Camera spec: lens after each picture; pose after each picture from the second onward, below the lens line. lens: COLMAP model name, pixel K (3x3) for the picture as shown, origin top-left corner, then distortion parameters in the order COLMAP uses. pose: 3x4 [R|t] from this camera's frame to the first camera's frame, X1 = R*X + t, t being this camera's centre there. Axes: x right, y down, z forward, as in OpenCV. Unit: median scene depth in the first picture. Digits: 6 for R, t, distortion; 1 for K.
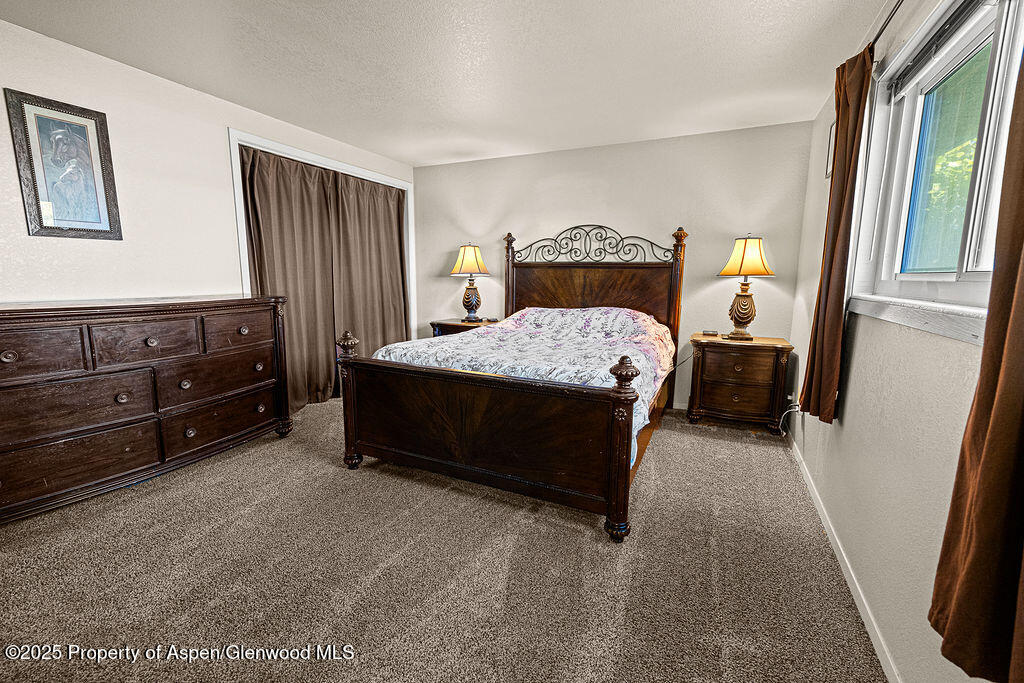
lens RADIAL K [[429.2, 0, 516.8], [0, 429.2, 339.2], [0, 0, 1]] dist [0.003929, -0.000158]
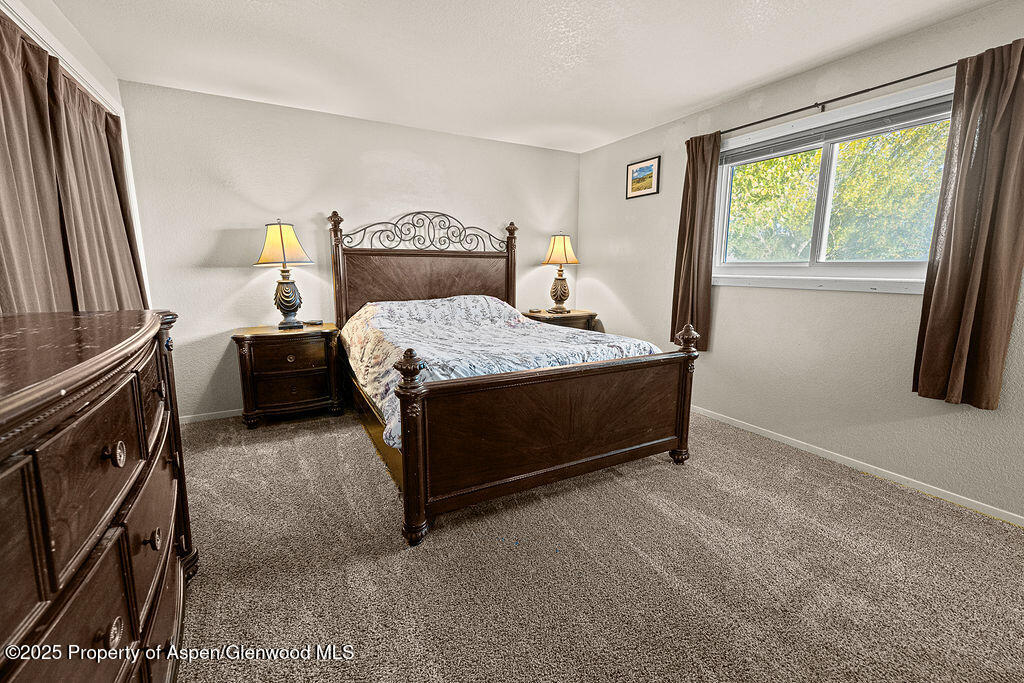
lens RADIAL K [[446.2, 0, 514.8], [0, 446.2, 327.5], [0, 0, 1]] dist [0.018770, -0.000163]
pose [[0.579376, -0.120865, 0.806049, -0.568183], [0.122637, 0.990613, 0.060390, -0.048209], [-0.805781, 0.063862, 0.588760, 0.284523]]
